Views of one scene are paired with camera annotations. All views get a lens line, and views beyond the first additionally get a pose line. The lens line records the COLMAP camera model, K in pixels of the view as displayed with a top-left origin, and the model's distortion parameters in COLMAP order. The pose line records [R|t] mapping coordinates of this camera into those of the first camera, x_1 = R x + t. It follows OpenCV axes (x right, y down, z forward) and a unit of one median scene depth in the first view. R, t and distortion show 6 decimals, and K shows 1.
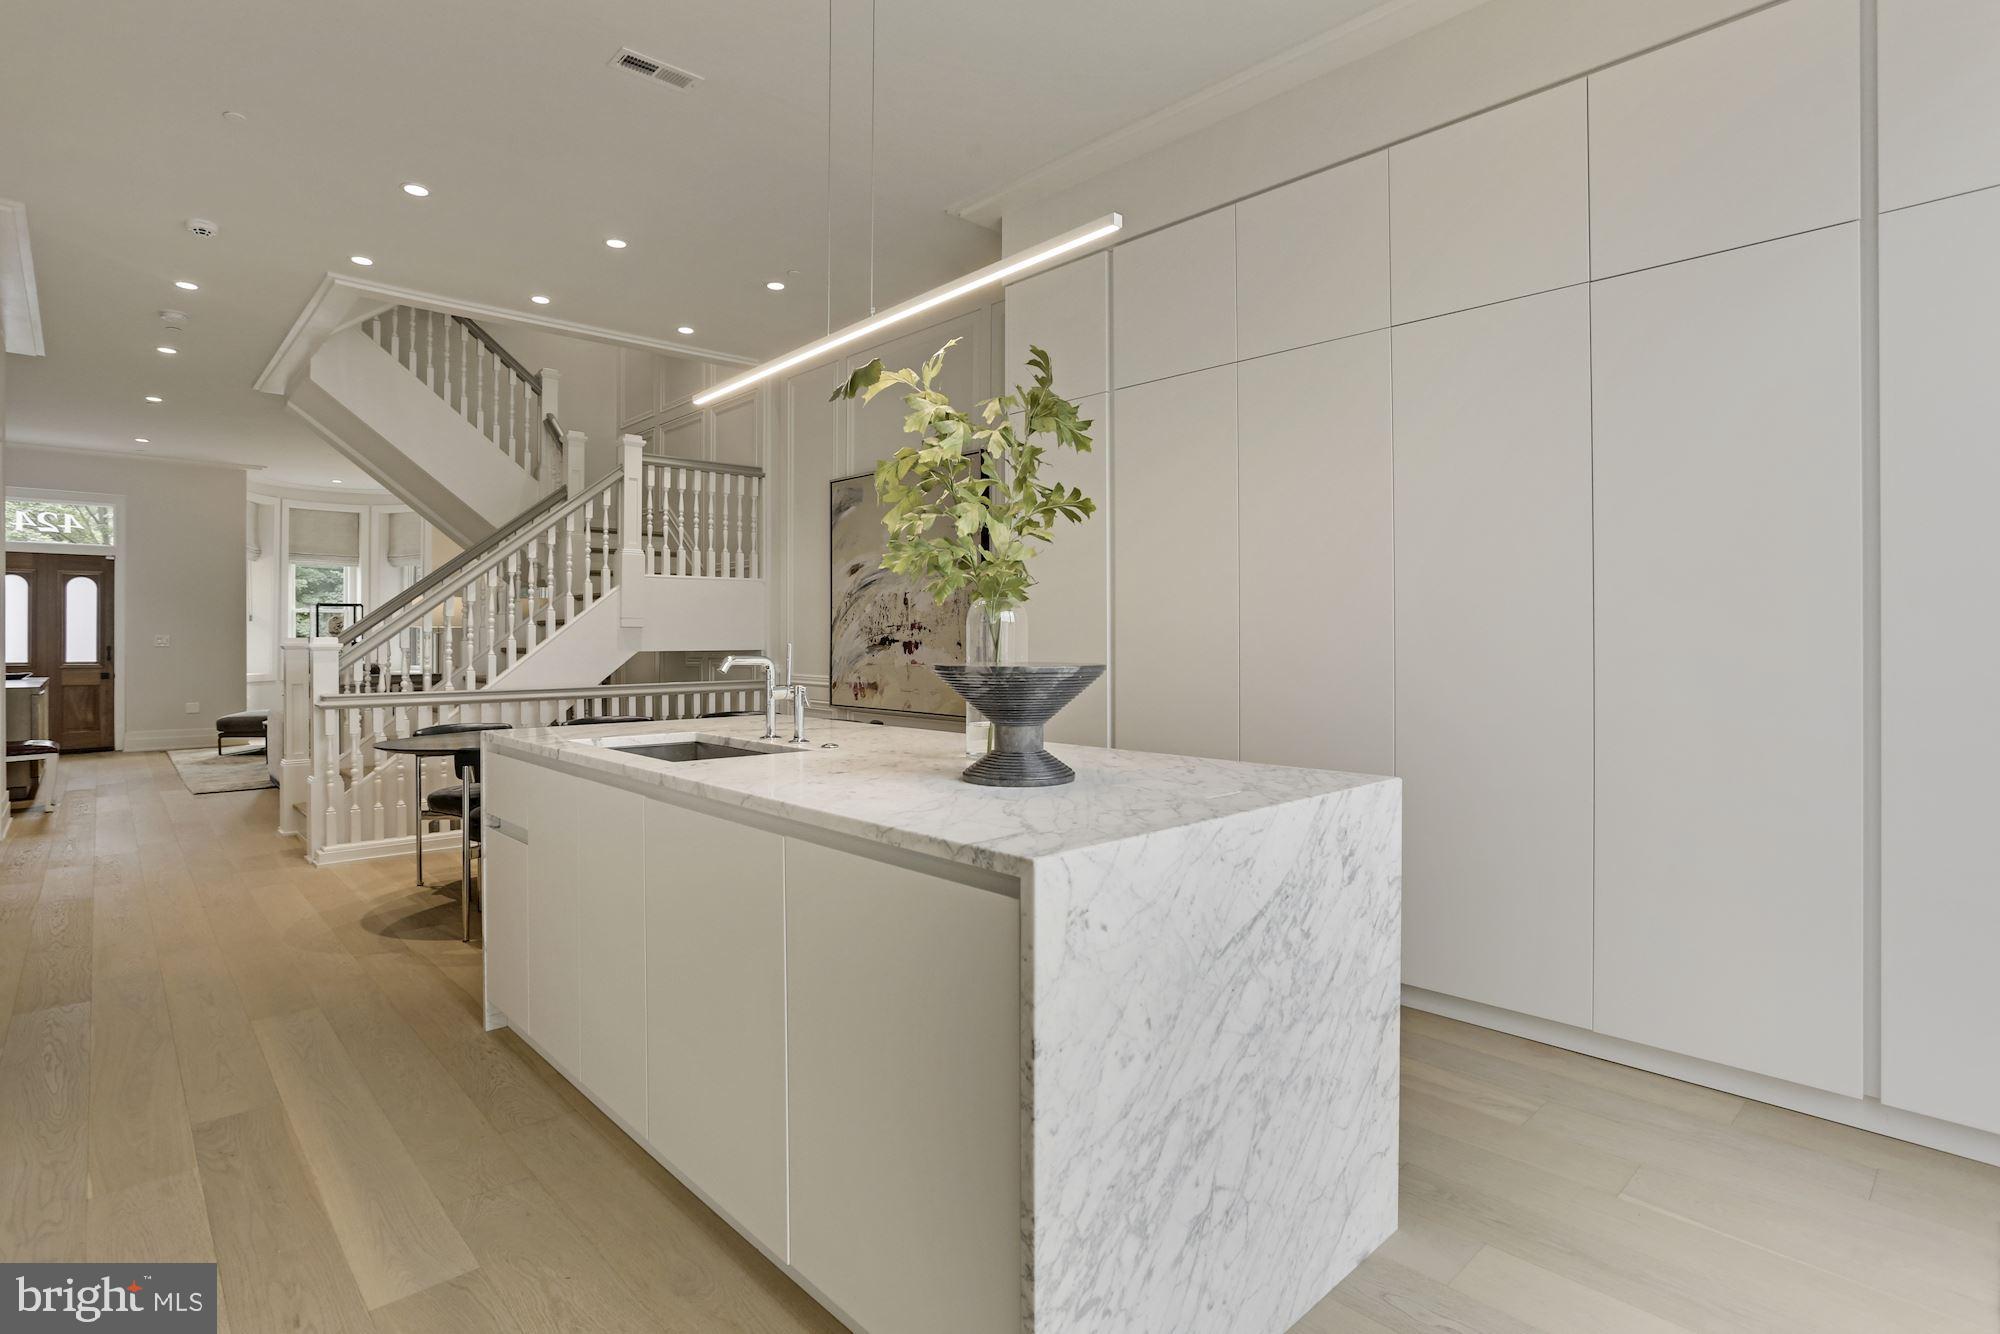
lens RADIAL K [[986.5, 0, 1015.3], [0, 986.5, 638.8], [0, 0, 1]] dist [-0.028821, 0.006329]
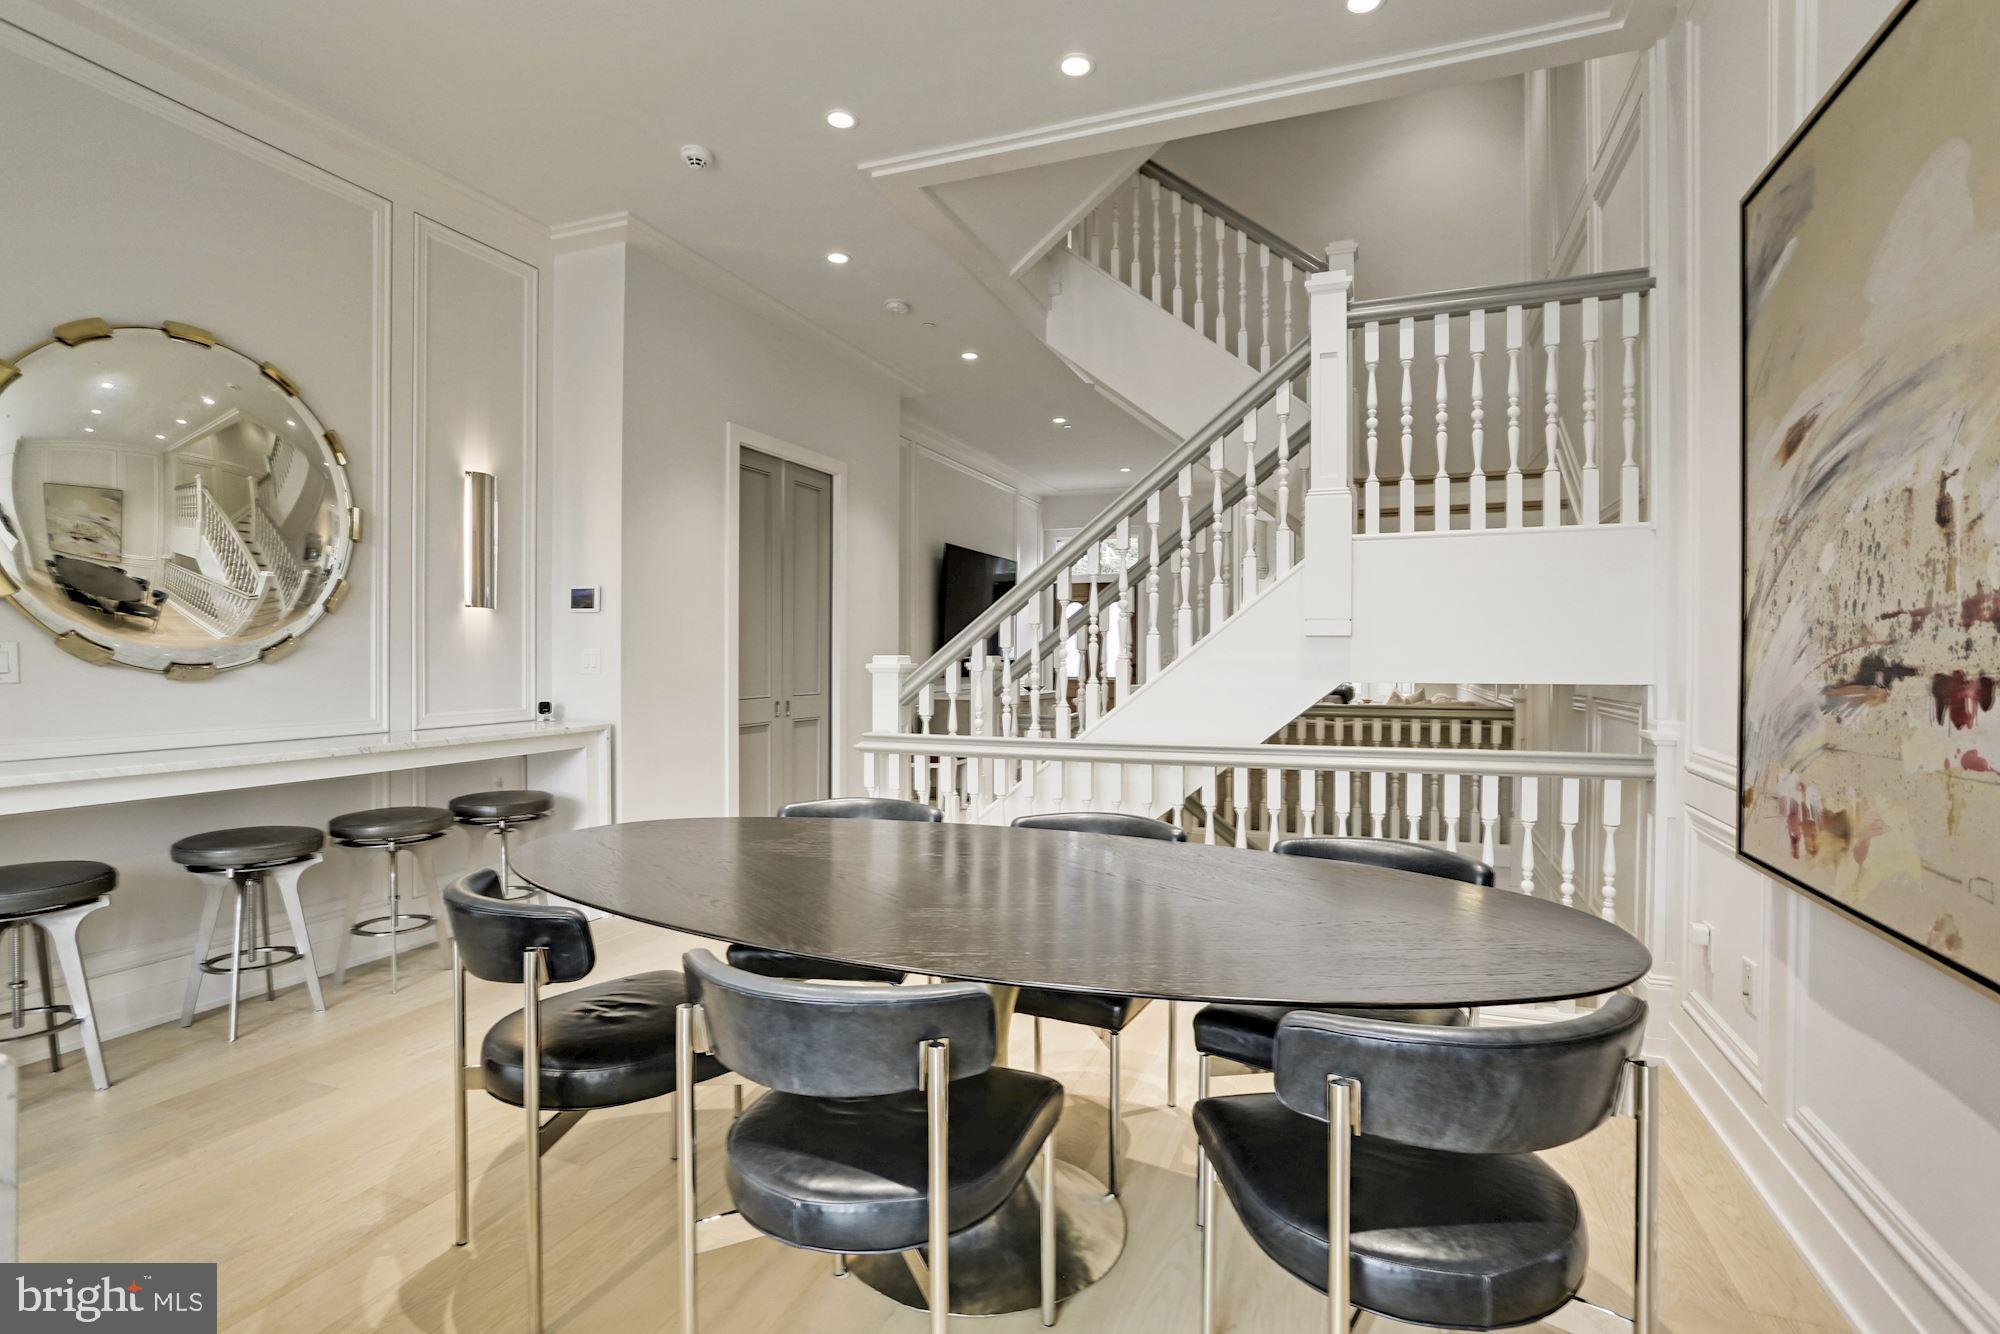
lens RADIAL K [[986.5, 0, 983.3], [0, 986.5, 664.9], [0, 0, 1]] dist [-0.028821, 0.006329]
pose [[0.434595, 0.008875, -0.900582, 0.002591], [-0.007432, 0.999953, 0.006268, 0.000935], [0.900595, 0.003969, 0.434641, 0.703283]]
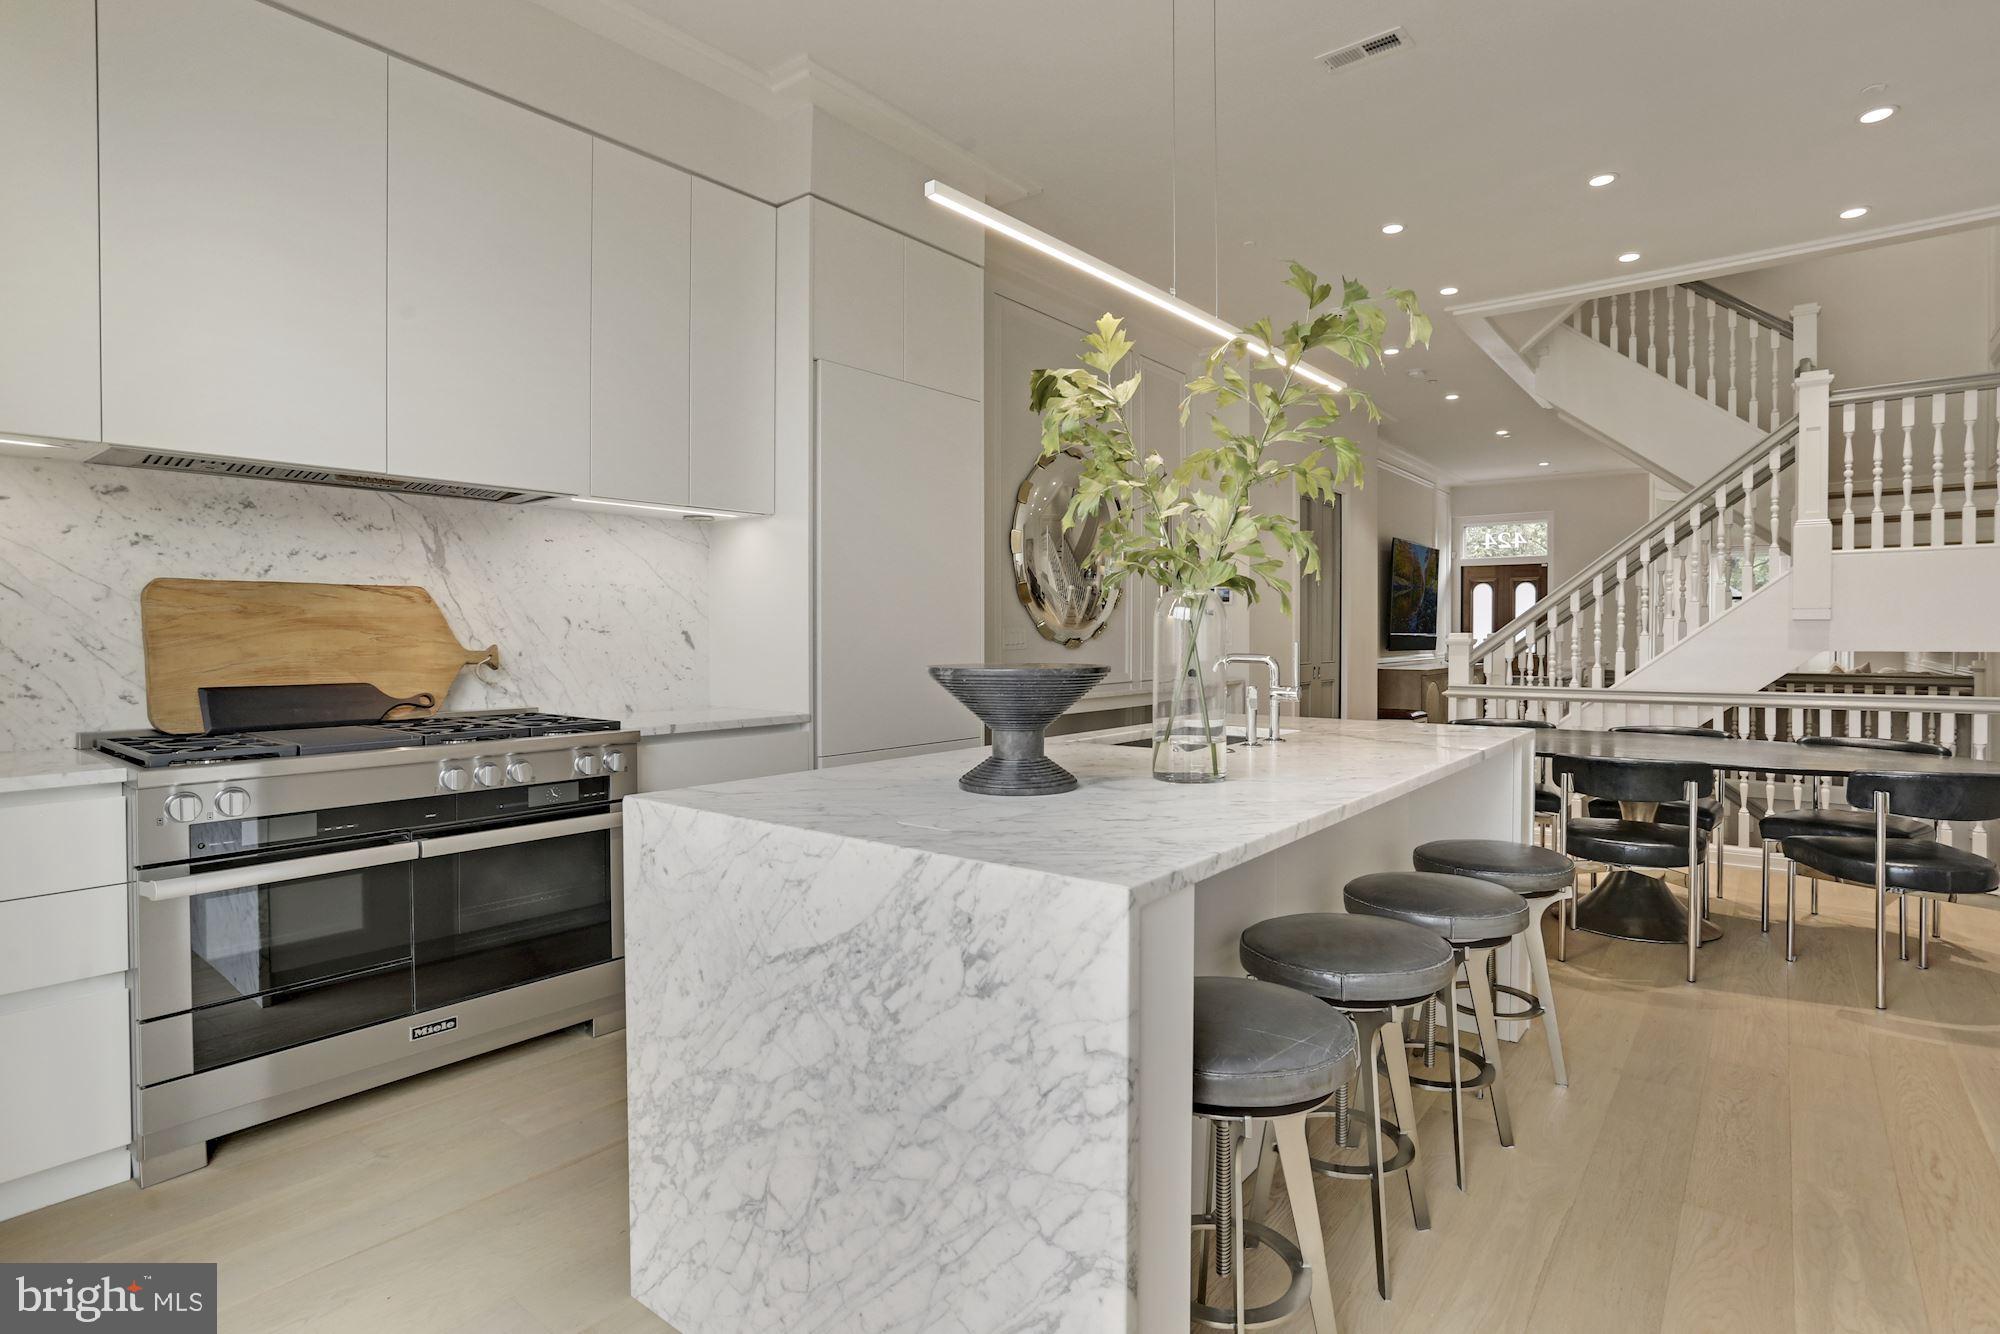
lens RADIAL K [[986.5, 0, 985.0], [0, 986.5, 651.1], [0, 0, 1]] dist [-0.028821, 0.006329]
pose [[0.144380, 0.018707, -0.989345, 0.316643], [0.000492, 0.999820, 0.018977, -0.002128], [0.989522, -0.003226, 0.144345, 0.280944]]
